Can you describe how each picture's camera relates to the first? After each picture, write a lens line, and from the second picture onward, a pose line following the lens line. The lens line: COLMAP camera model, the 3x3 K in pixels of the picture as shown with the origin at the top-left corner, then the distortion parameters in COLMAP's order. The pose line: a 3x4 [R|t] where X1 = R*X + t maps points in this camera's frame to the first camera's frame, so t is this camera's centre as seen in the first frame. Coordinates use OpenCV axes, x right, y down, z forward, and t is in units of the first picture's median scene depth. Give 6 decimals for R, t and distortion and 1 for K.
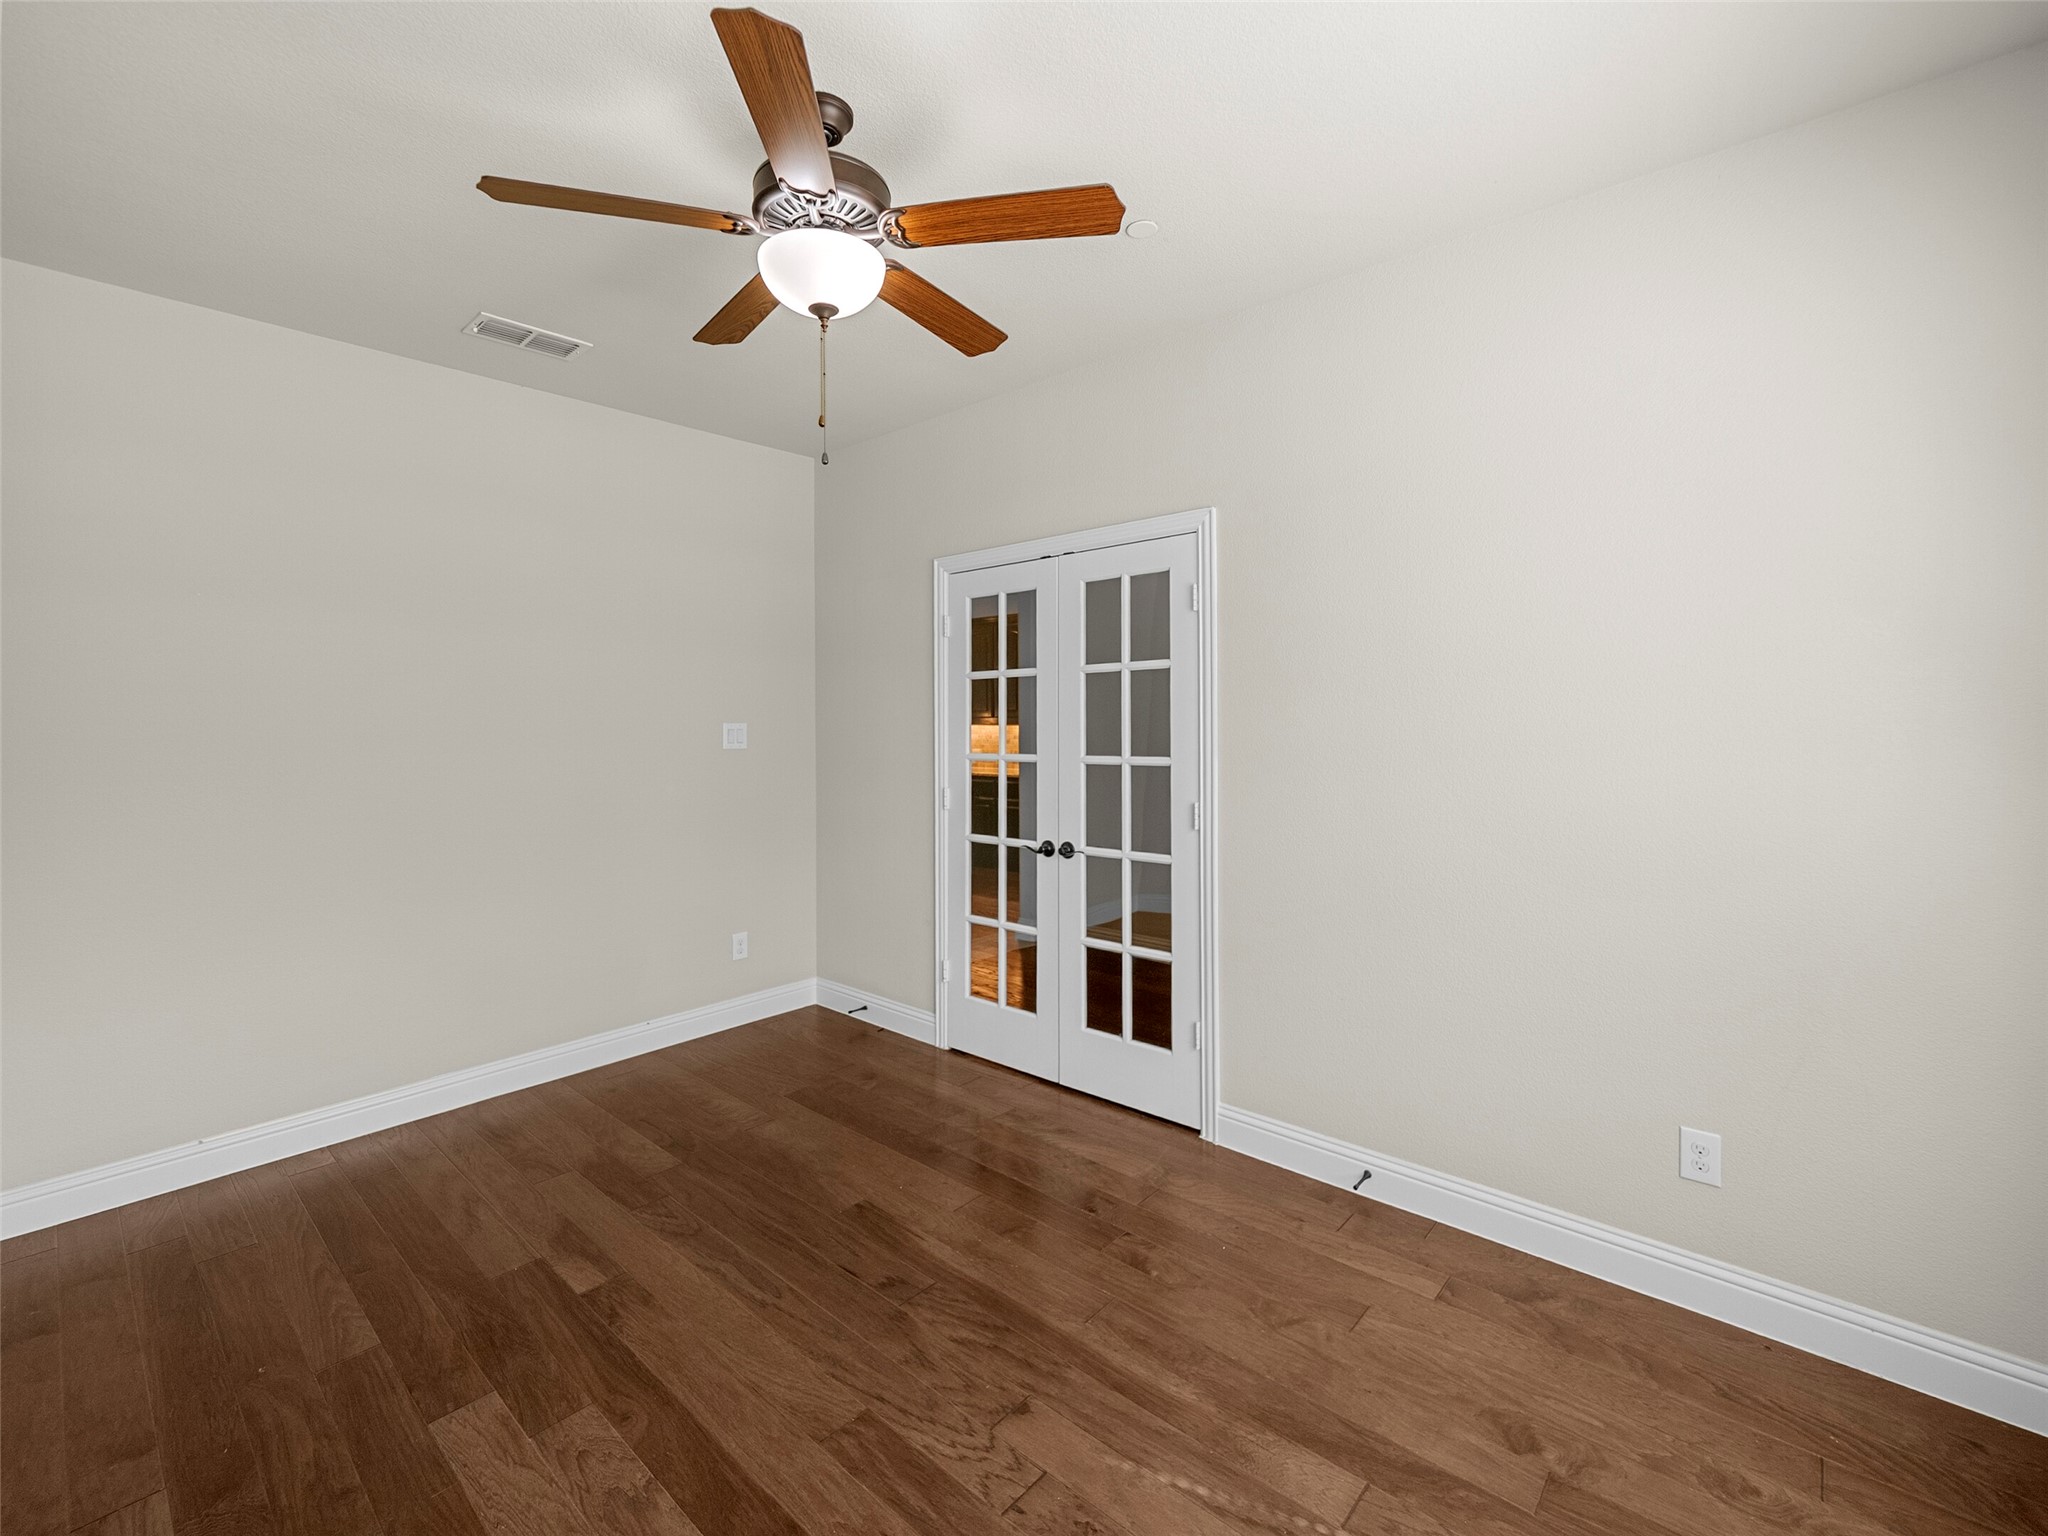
lens RADIAL K [[898.5, 0, 1020.5], [0, 898.5, 719.3], [0, 0, 1]] dist [-0.001039, -0.000035]
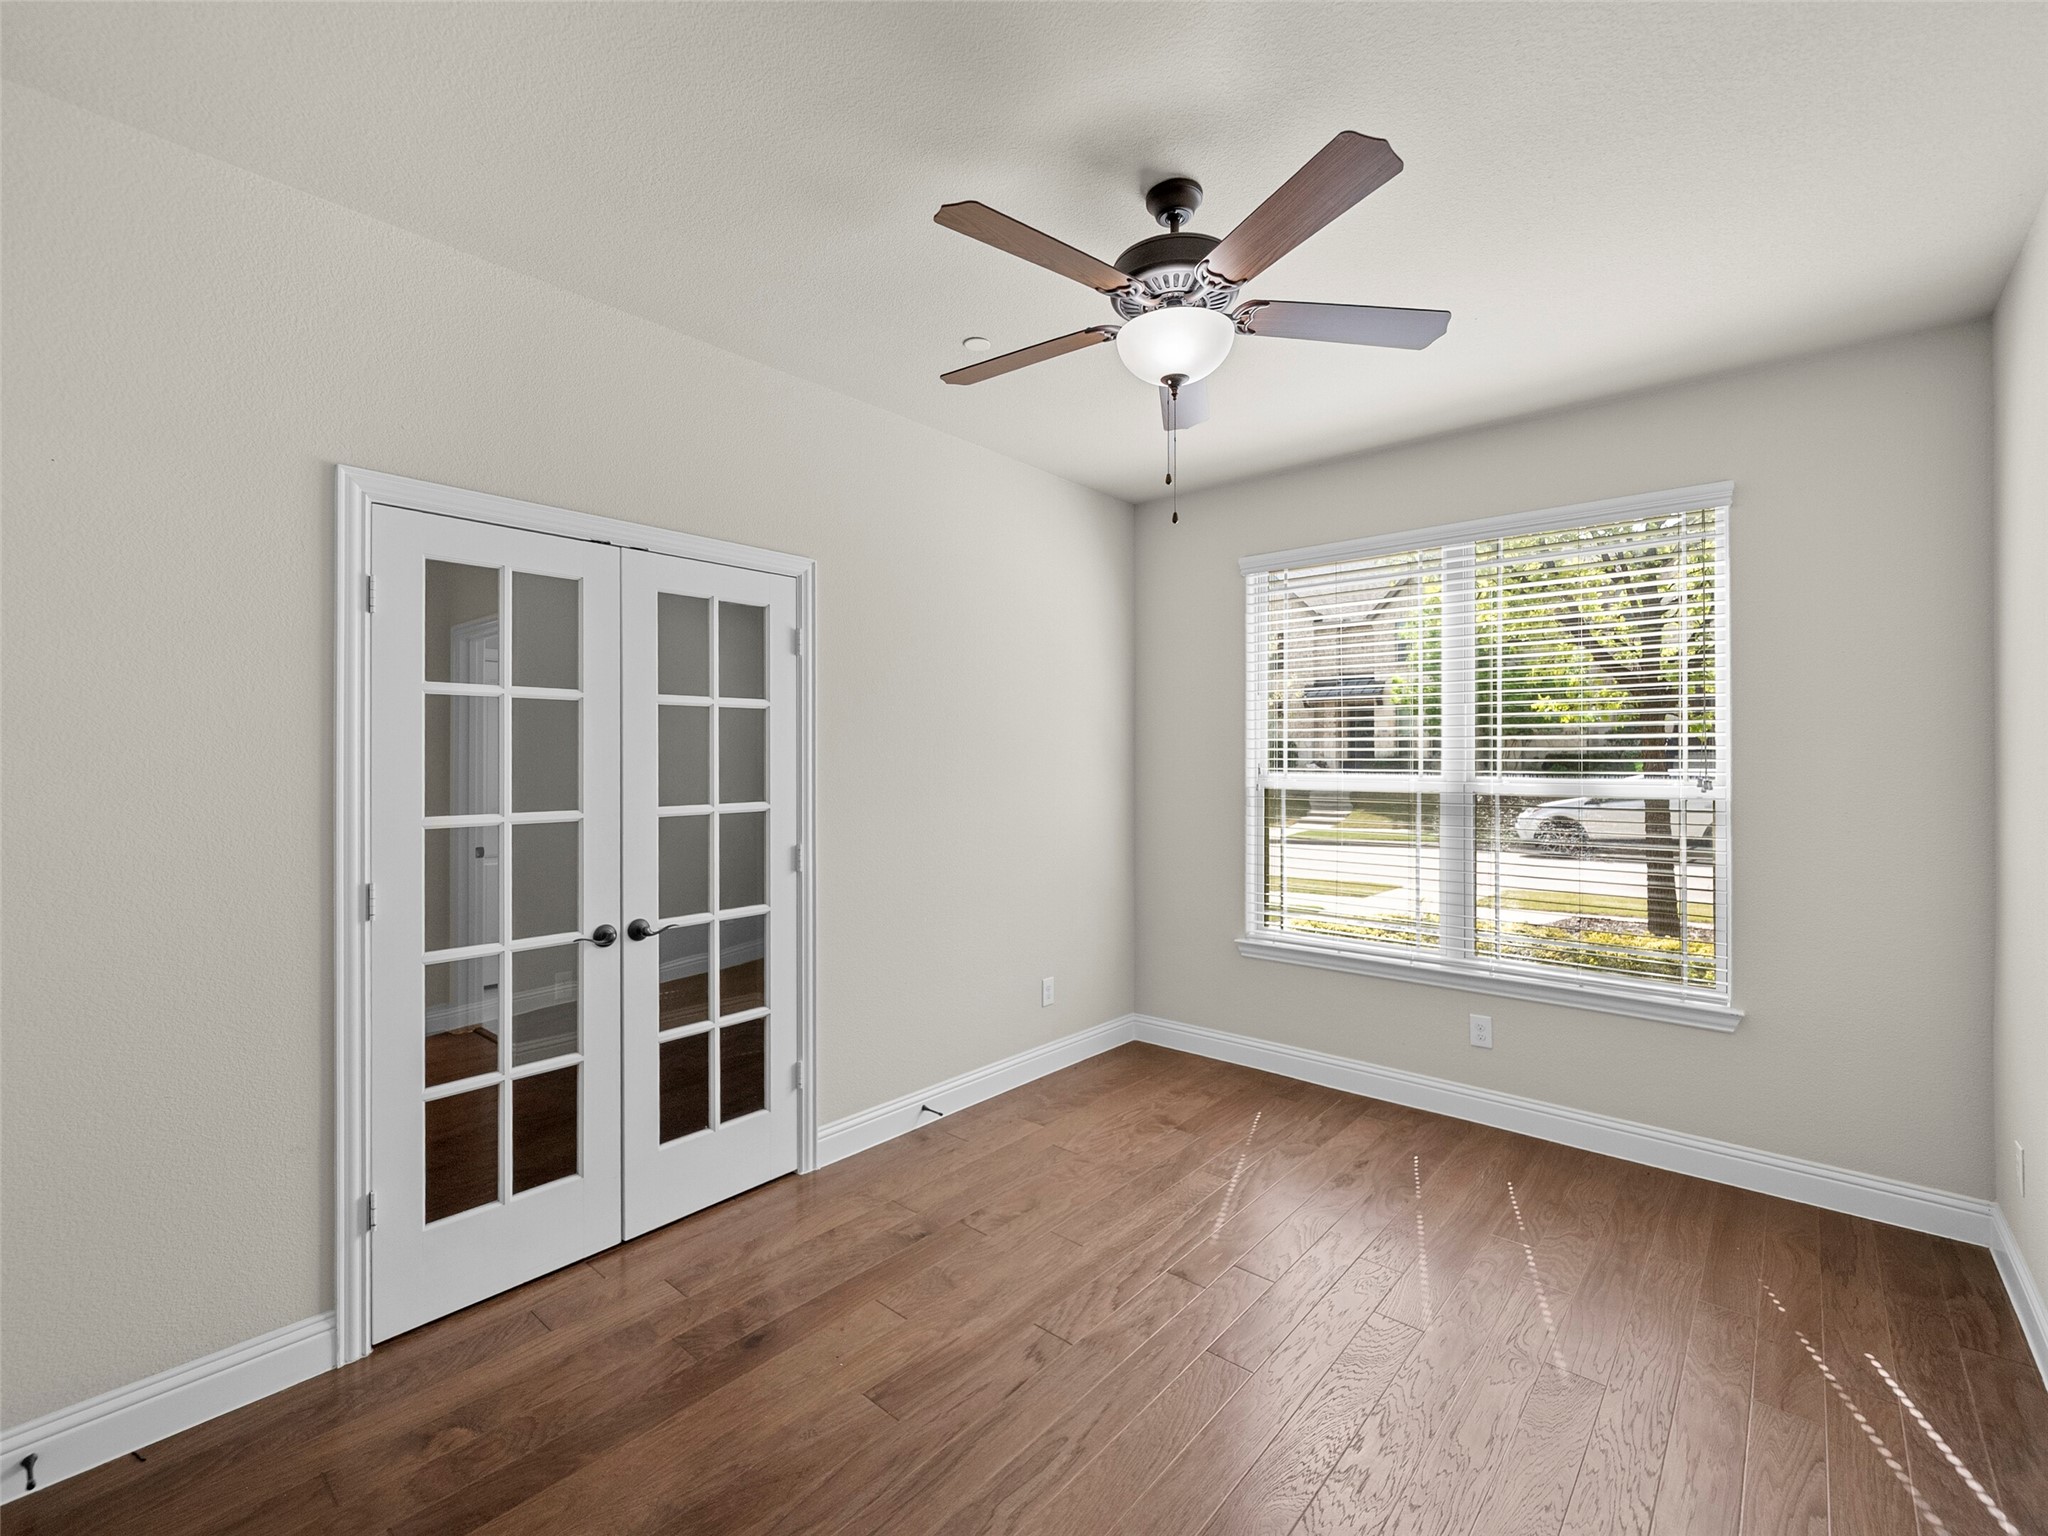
lens RADIAL K [[873.7, 0, 1024.0], [0, 873.7, 768.0], [0, 0, 1]] dist [-0.004785, -0.000315]
pose [[-0.004305, 0.004529, 0.999980, -0.754903], [0.006763, 0.999967, -0.004500, 0.012049], [-0.999968, 0.006744, -0.004335, 0.719762]]
